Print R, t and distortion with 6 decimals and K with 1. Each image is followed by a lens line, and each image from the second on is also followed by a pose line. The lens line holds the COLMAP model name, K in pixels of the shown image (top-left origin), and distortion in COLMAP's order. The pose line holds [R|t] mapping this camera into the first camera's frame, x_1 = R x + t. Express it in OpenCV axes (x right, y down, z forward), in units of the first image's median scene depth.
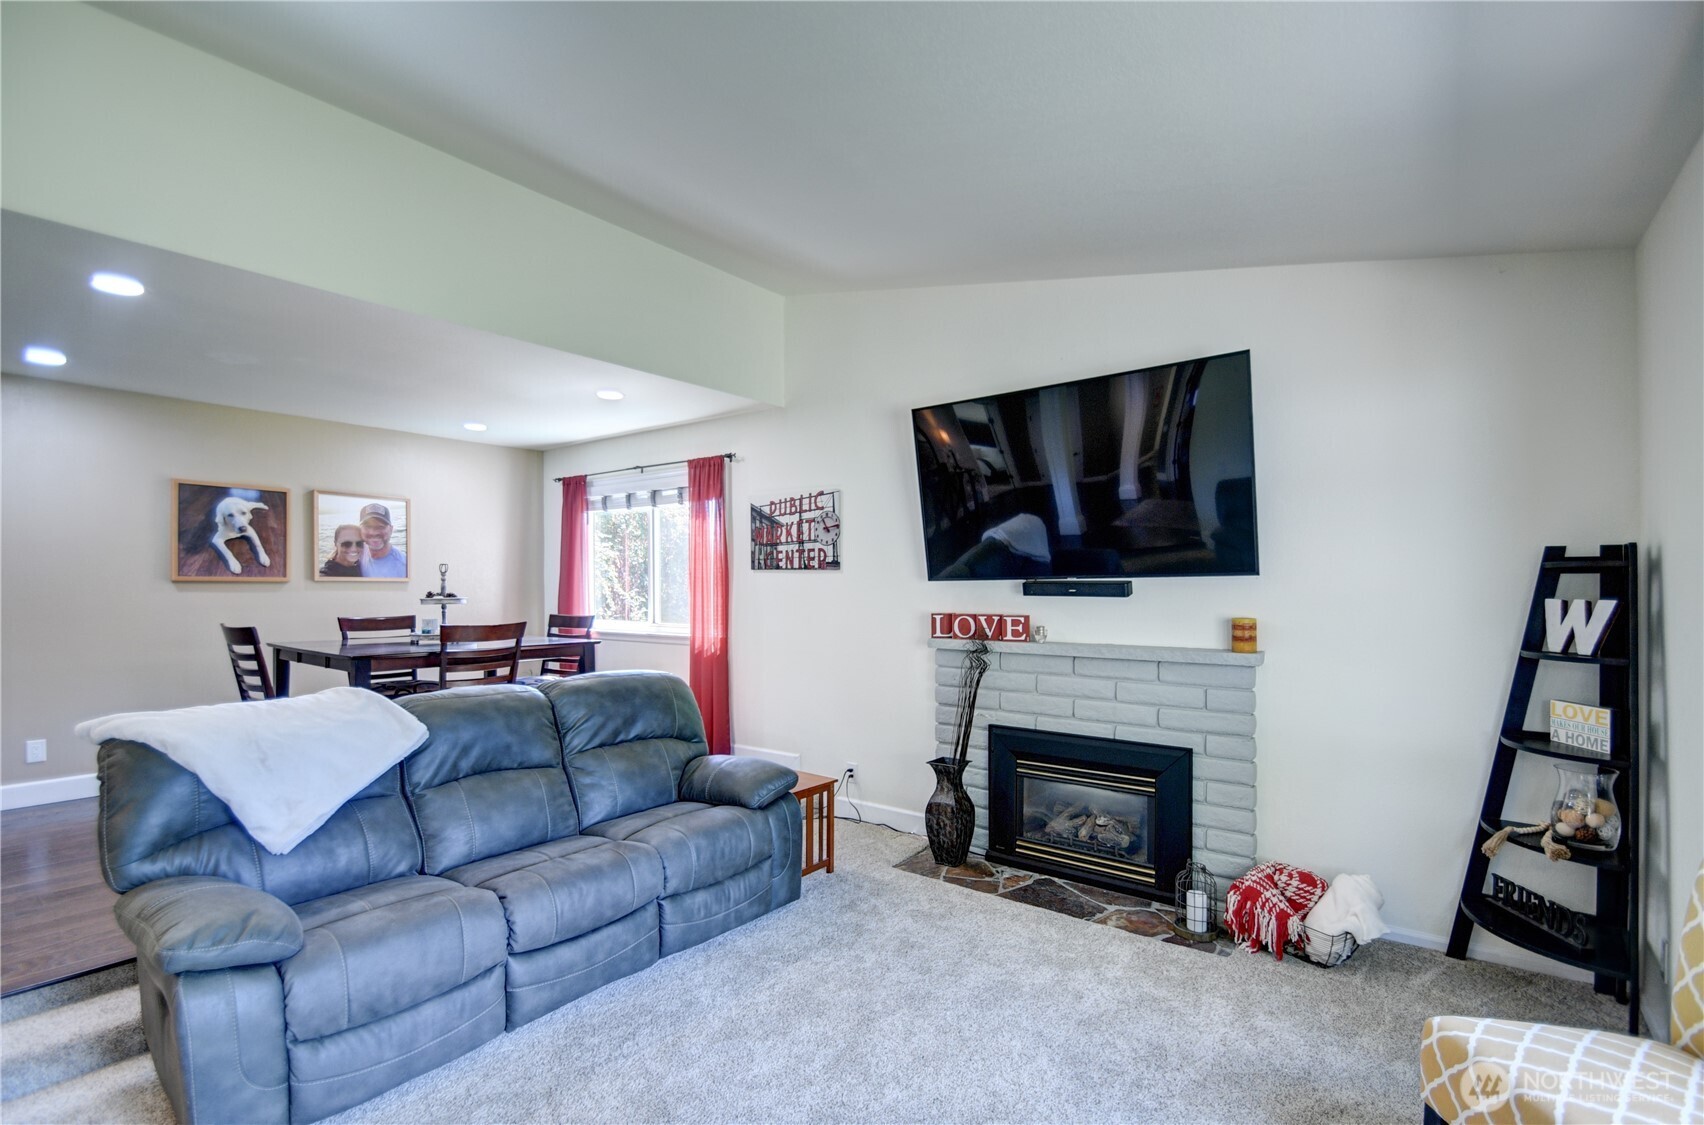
lens RADIAL K [[780.0, 0, 847.7], [0, 780.0, 590.0], [0, 0, 1]] dist [0.001175, -0.013021]
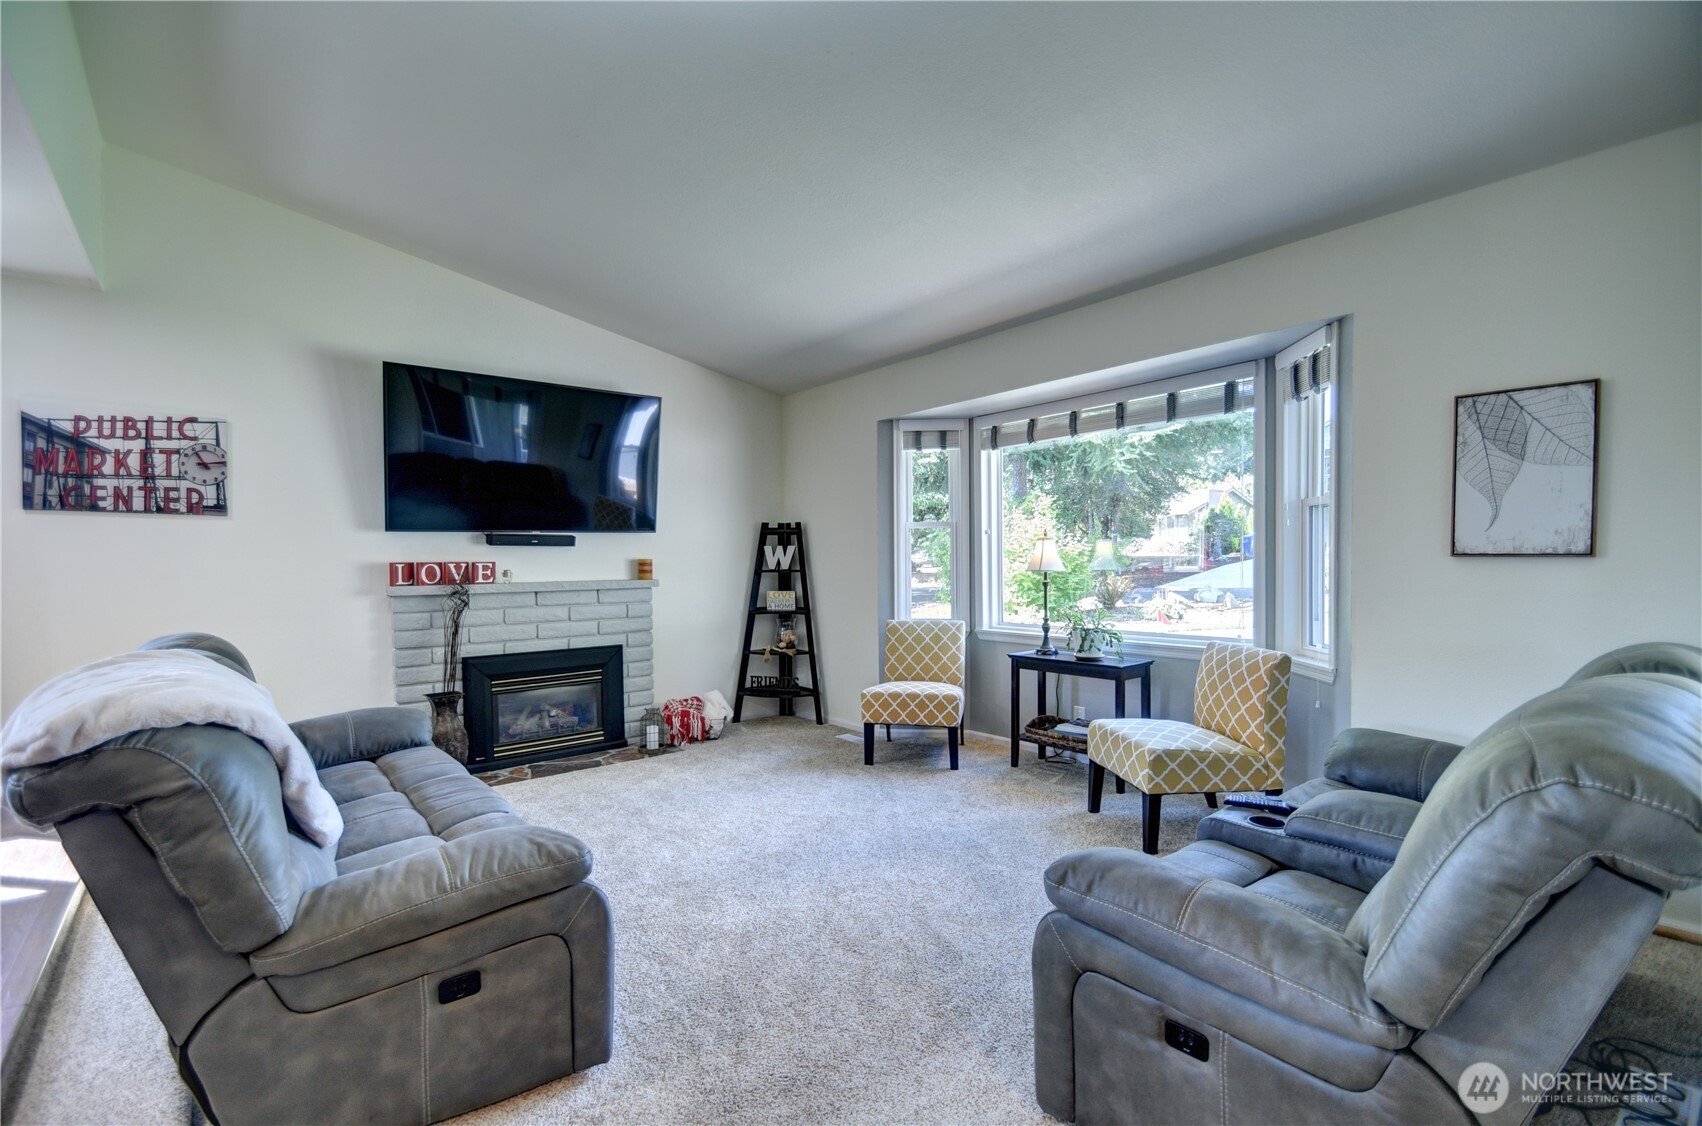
lens RADIAL K [[753.5, 0, 855.5], [0, 753.5, 581.4], [0, 0, 1]] dist [0.013775, -0.016740]
pose [[0.206939, -0.028662, 0.977934, -0.781603], [0.017040, 0.999525, 0.025689, 0.041280], [-0.978205, 0.011348, 0.207329, 0.199463]]
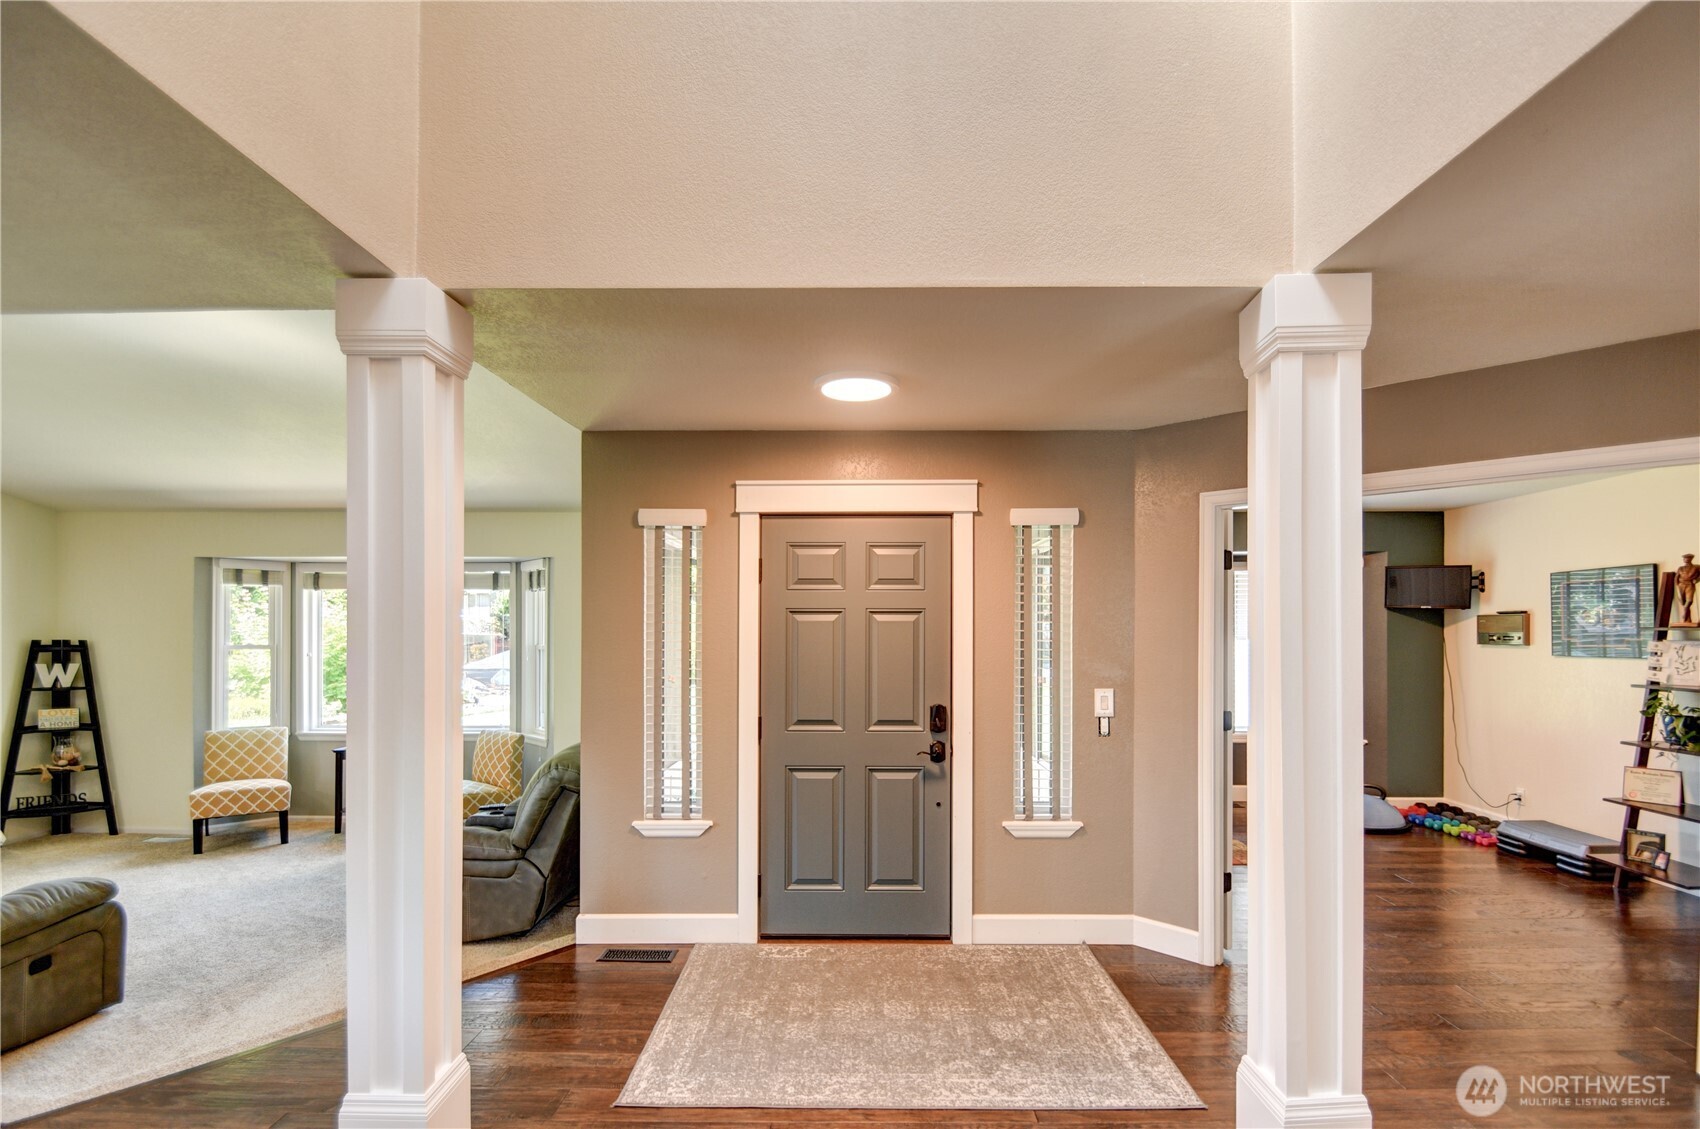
lens RADIAL K [[766.5, 0, 865.0], [0, 766.5, 628.6], [0, 0, 1]] dist [0.004335, -0.013187]
pose [[-0.612939, 0.000126, 0.790131, -1.493924], [0.001575, 0.999998, 0.001063, -0.058986], [-0.790129, 0.001896, -0.612938, 0.307437]]
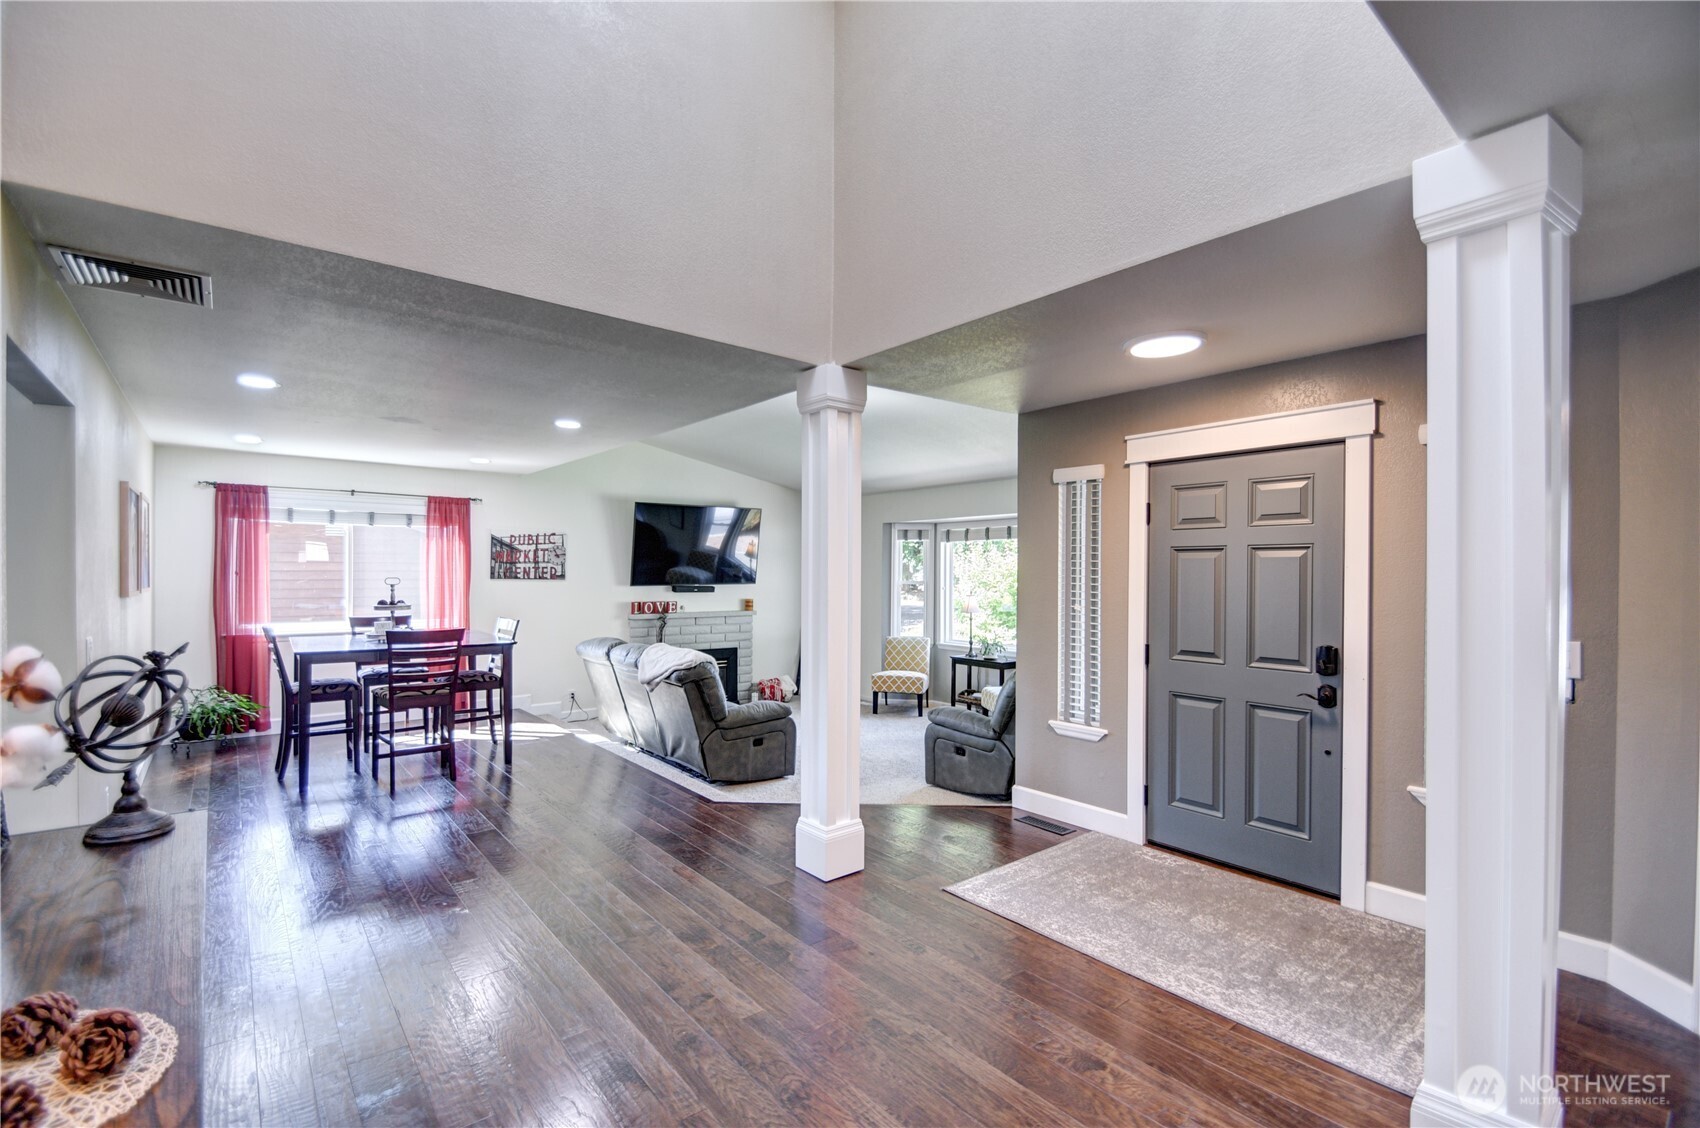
lens RADIAL K [[757.0, 0, 846.5], [0, 757.0, 579.1], [0, 0, 1]] dist [0.001821, -0.015718]
pose [[0.224291, -0.006492, 0.974500, -1.757305], [-0.001705, 0.999974, 0.007054, -0.047100], [-0.974521, -0.003244, 0.224274, 0.021498]]
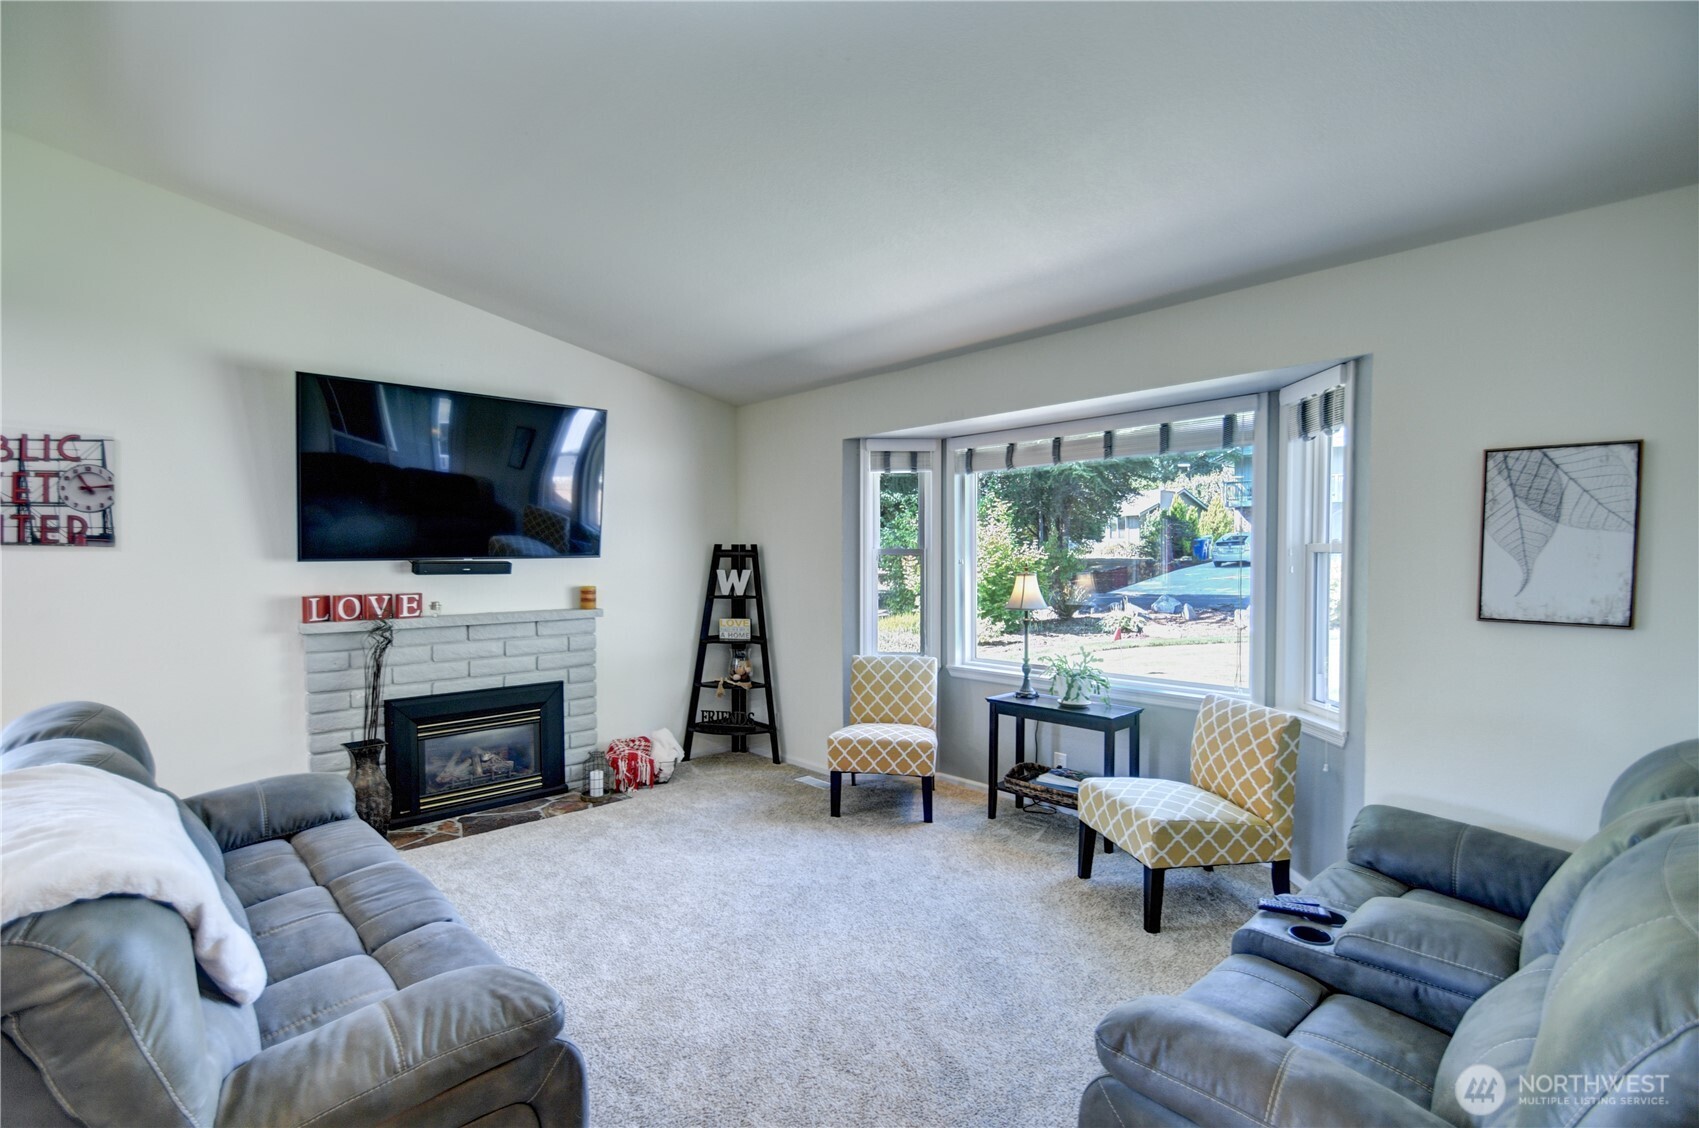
lens RADIAL K [[788.7, 0, 830.1], [0, 788.7, 585.9], [0, 0, 1]] dist [0.007909, -0.013365]
pose [[0.160469, -0.036537, 0.986364, -0.746641], [0.007056, 0.999332, 0.035870, -0.012510], [-0.987016, 0.001204, 0.160620, 0.248672]]
